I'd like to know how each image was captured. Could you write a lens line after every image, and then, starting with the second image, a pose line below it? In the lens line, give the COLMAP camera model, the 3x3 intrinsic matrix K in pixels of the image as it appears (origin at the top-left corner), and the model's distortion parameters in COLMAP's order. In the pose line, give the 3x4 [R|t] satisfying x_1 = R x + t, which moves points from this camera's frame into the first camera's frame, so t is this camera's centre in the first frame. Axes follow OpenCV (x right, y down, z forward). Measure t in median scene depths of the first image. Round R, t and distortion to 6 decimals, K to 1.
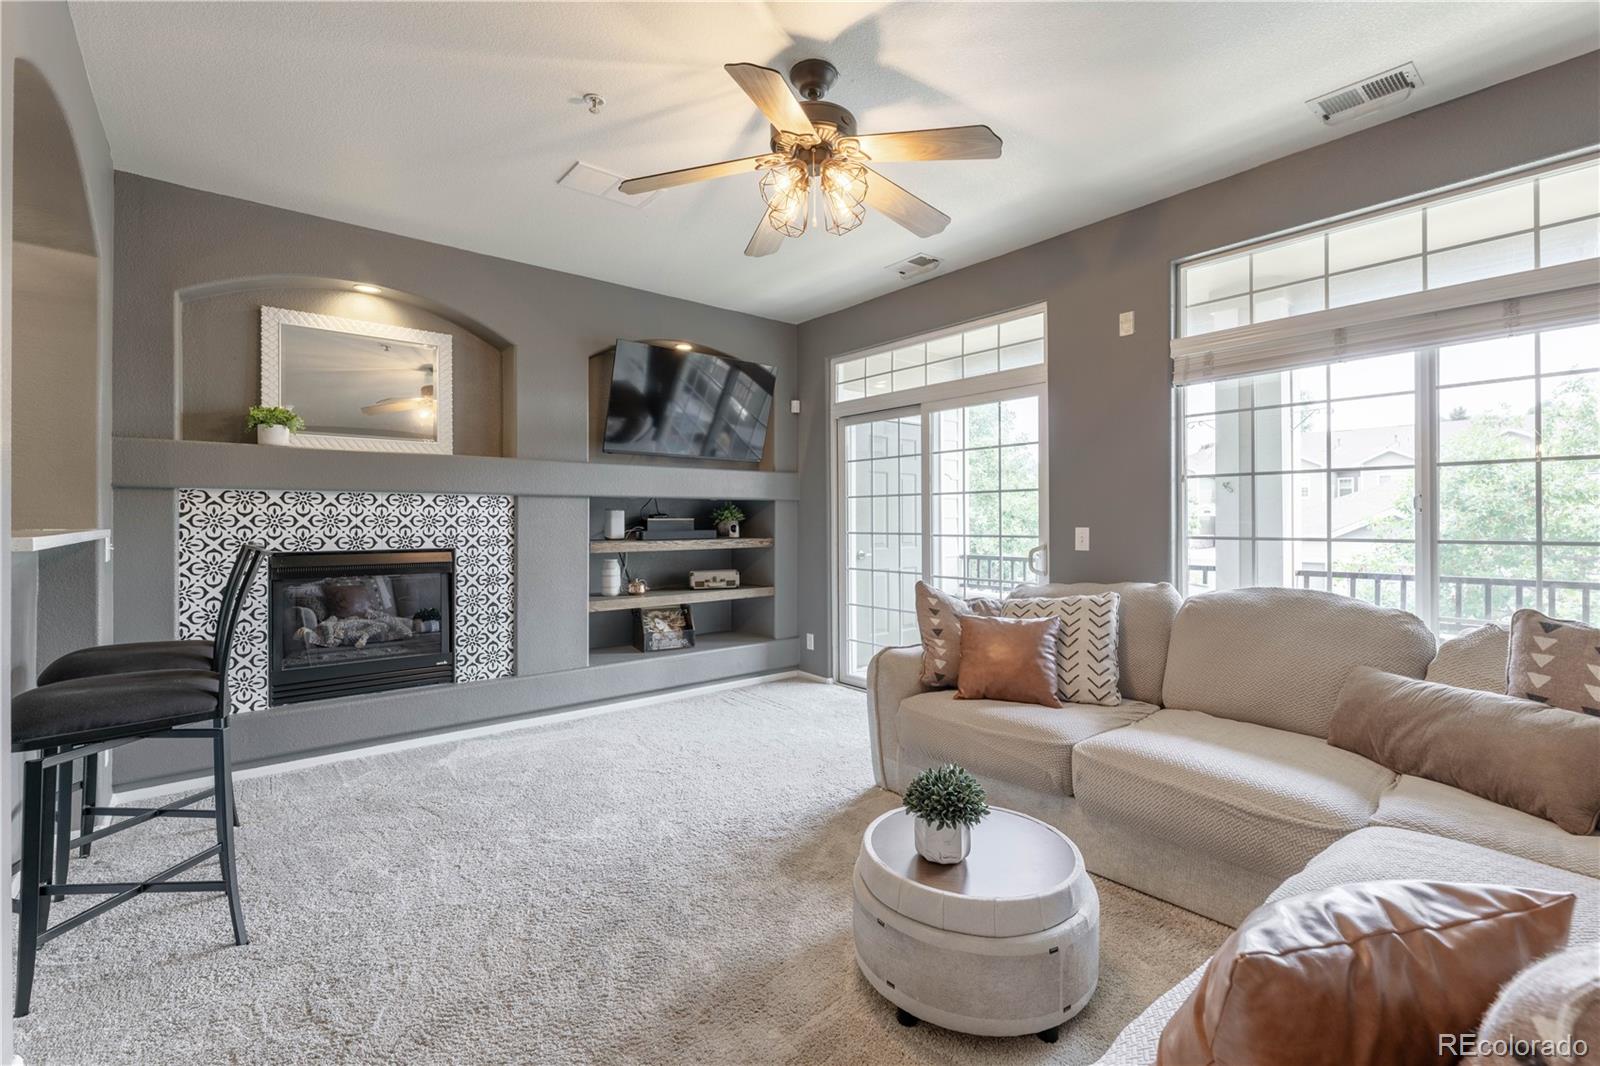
lens RADIAL K [[704.6, 0, 820.8], [0, 704.6, 520.3], [0, 0, 1]] dist [0.000244, -0.001908]
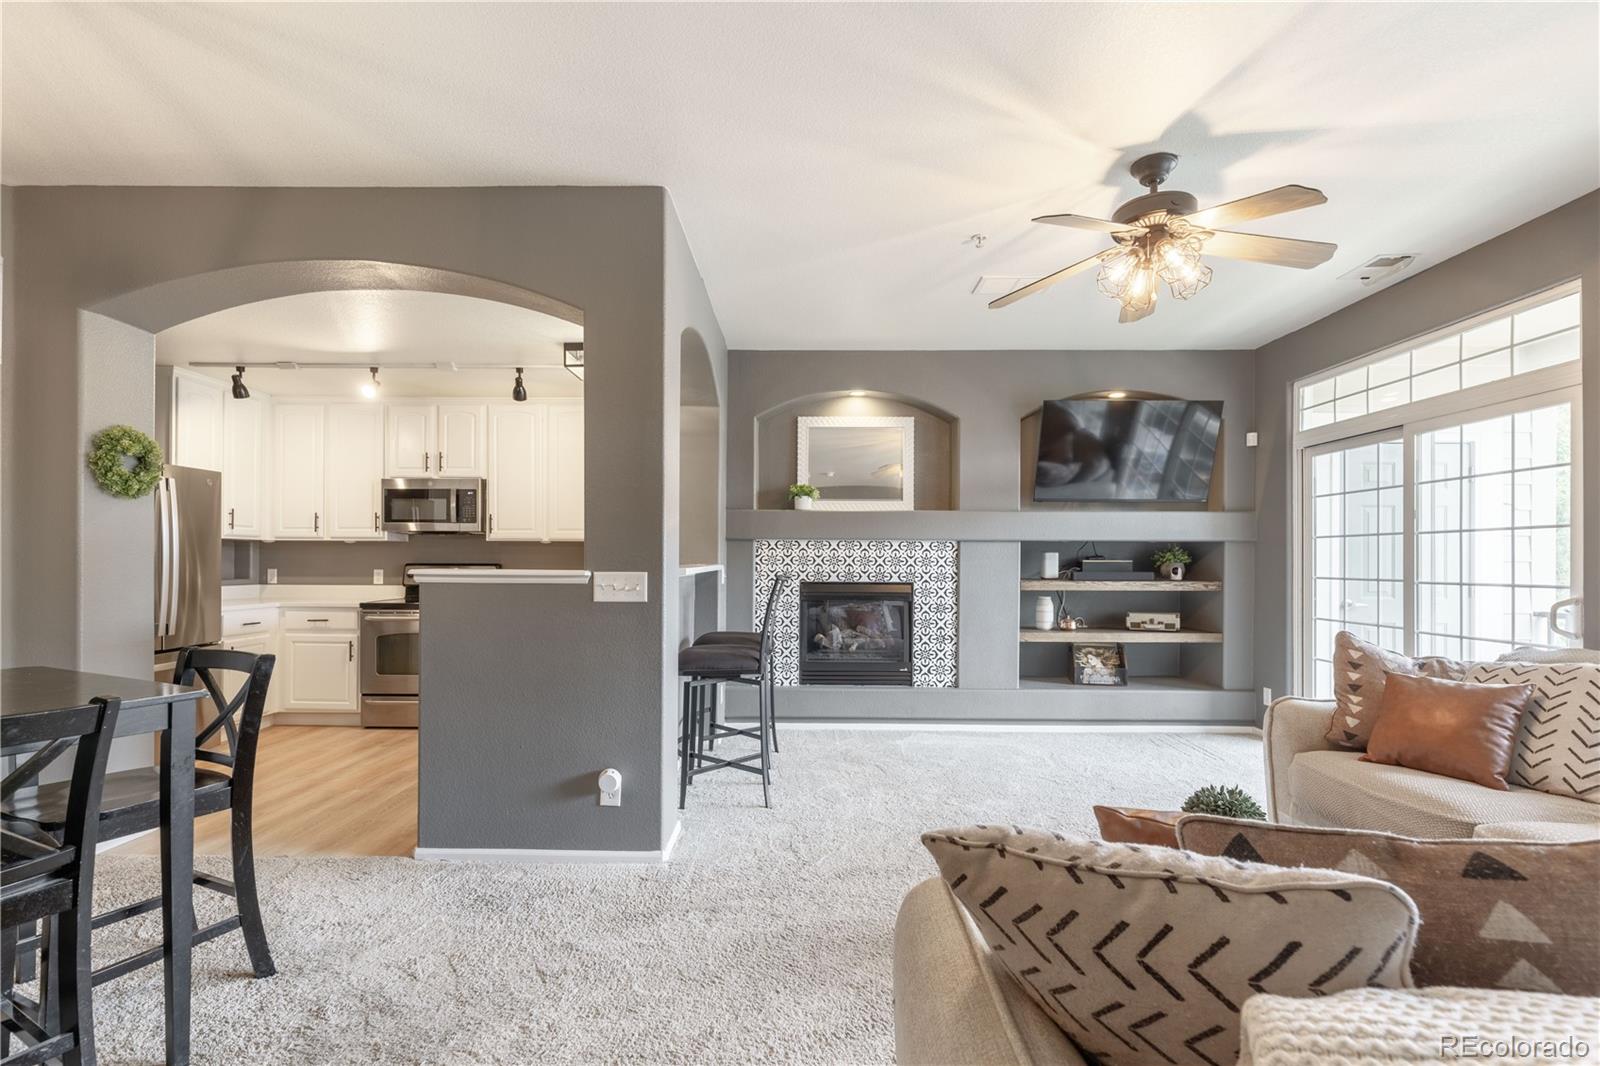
lens RADIAL K [[713.4, 0, 787.9], [0, 713.4, 559.9], [0, 0, 1]] dist [-0.004254, 0.000876]
pose [[0.746662, 0.005726, -0.665179, 0.186236], [-0.006616, 0.999977, 0.001181, -0.001740], [0.665171, 0.003519, 0.746683, -0.136319]]
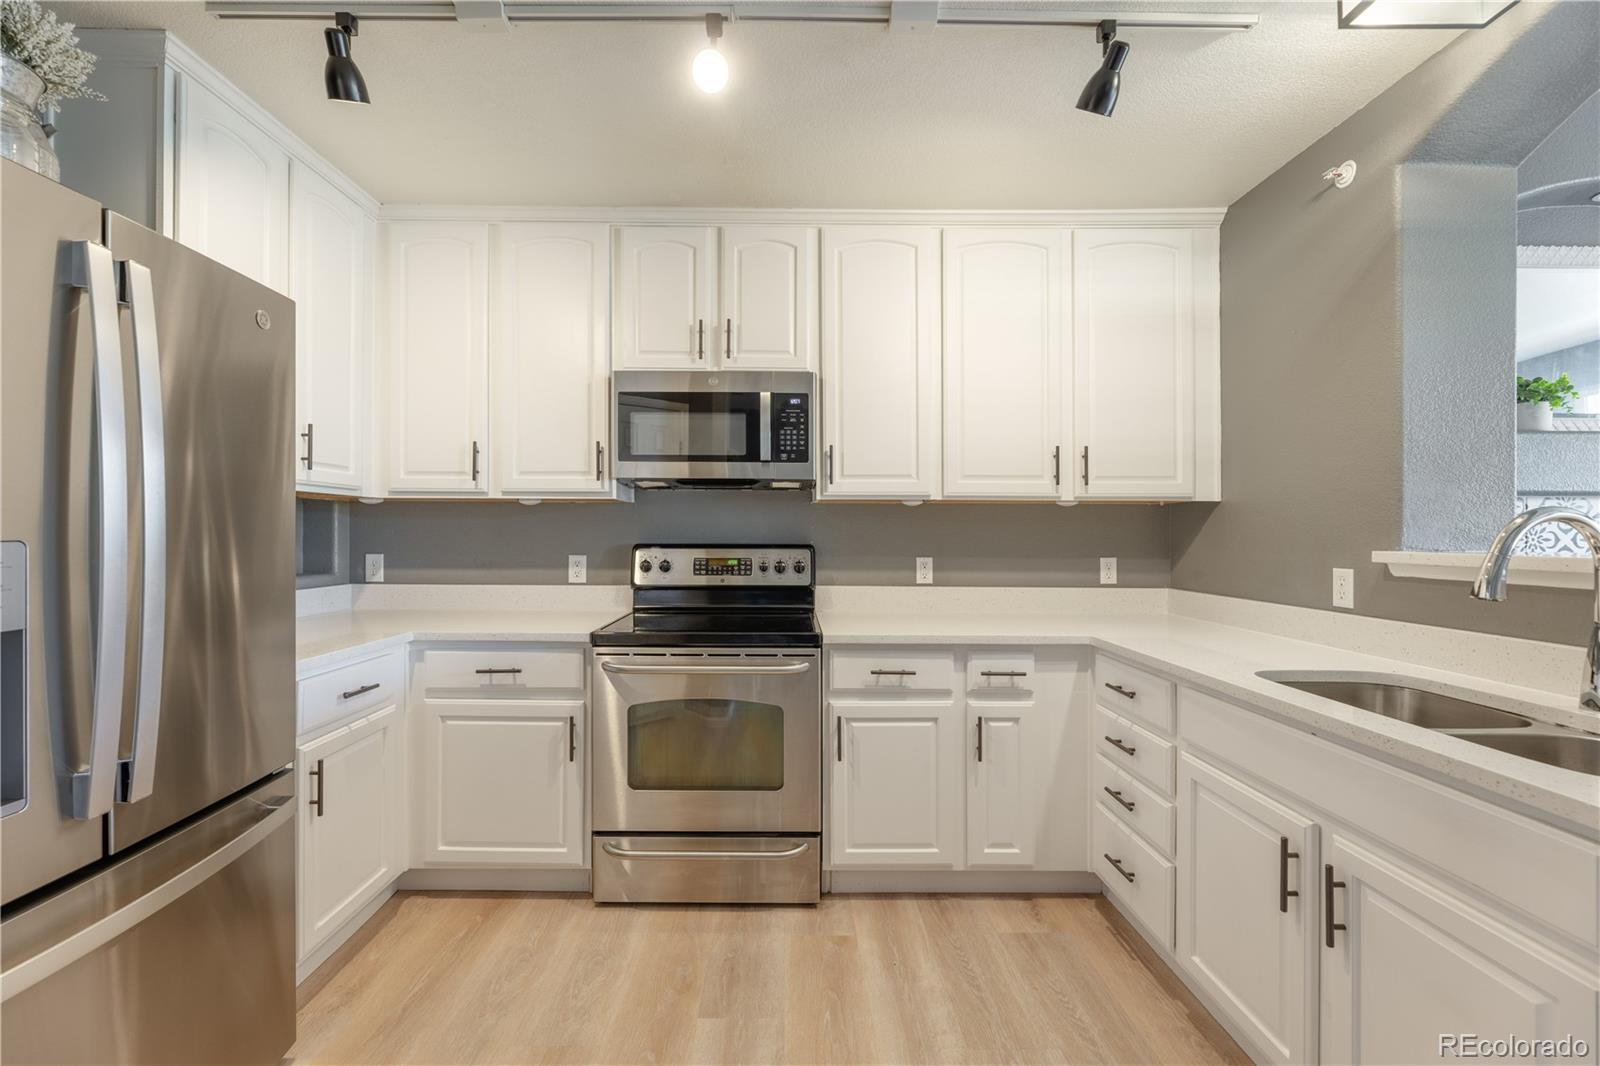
lens RADIAL K [[660.2, 0, 794.3], [0, 660.2, 539.0], [0, 0, 1]] dist [-0.001837, 0.000465]
pose [[0.754775, 0.012237, -0.655870, -0.790147], [-0.008087, 0.999924, 0.009349, -0.001112], [0.655934, -0.001752, 0.754816, 0.012904]]
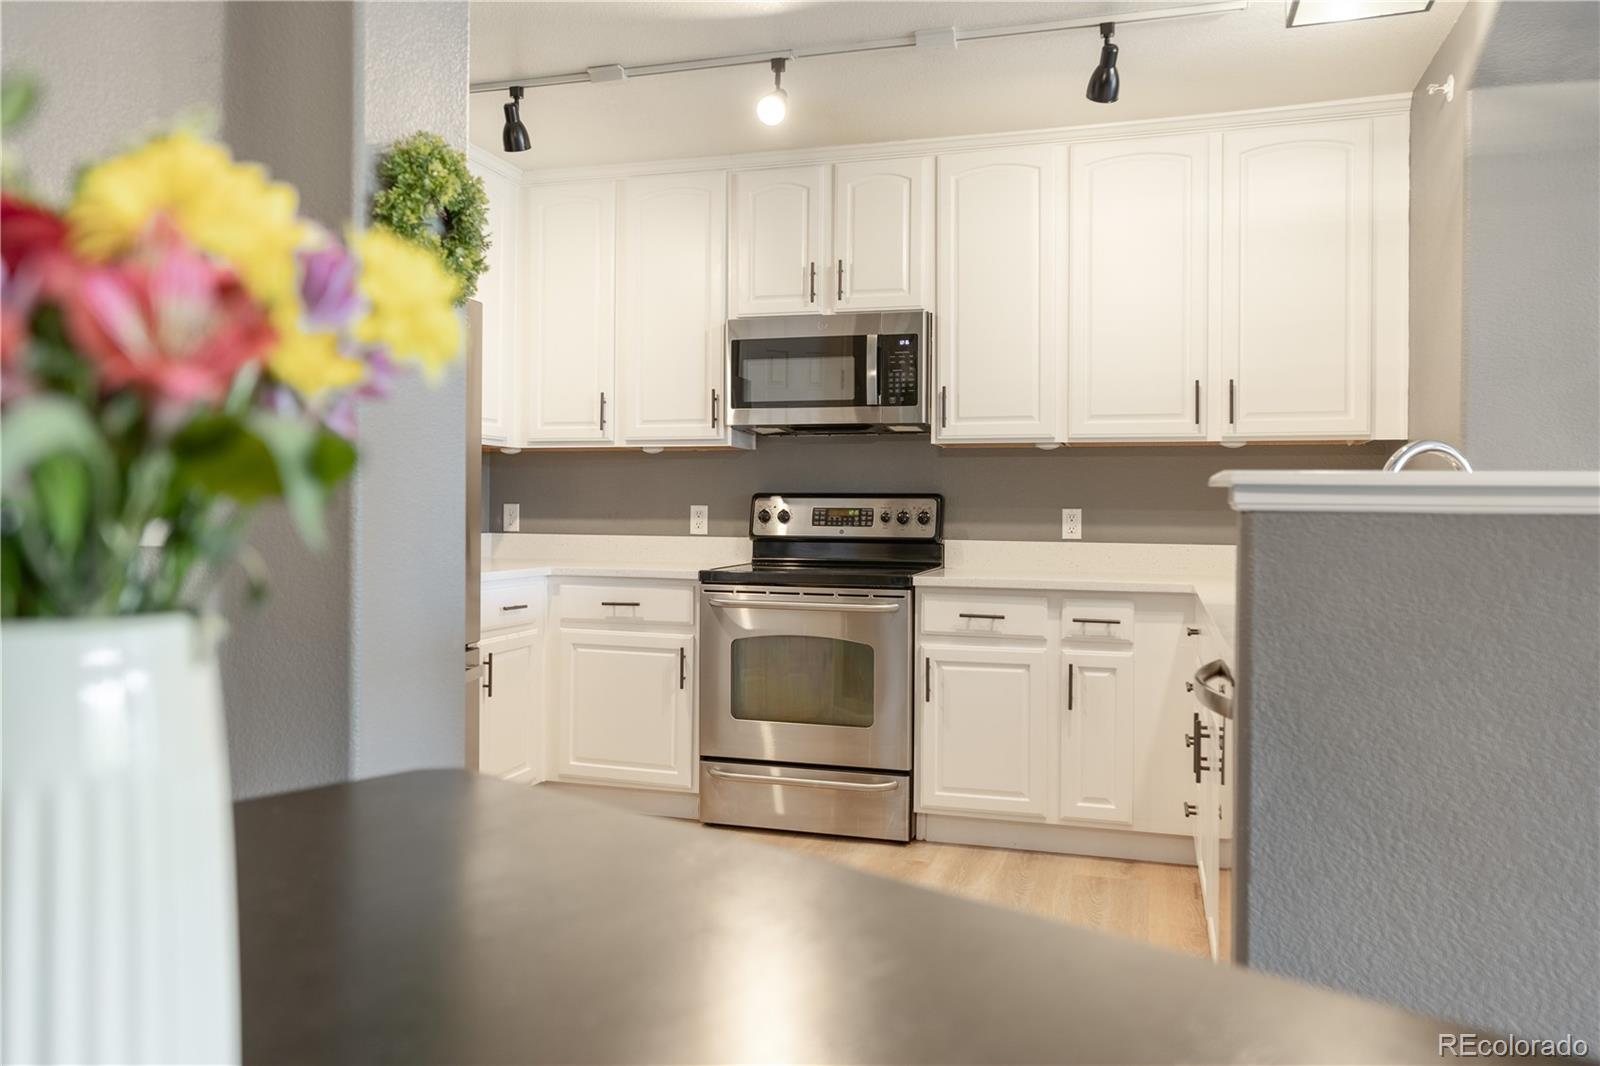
lens RADIAL K [[1200.9, 0, 765.3], [0, 1200.9, 512.8], [0, 0, 1]] dist [0.009537, -0.000025]
pose [[0.513374, 0.011605, -0.858087, -0.318056], [-0.010703, 0.999917, 0.007120, 0.023845], [0.858098, 0.005529, 0.513455, -0.188210]]
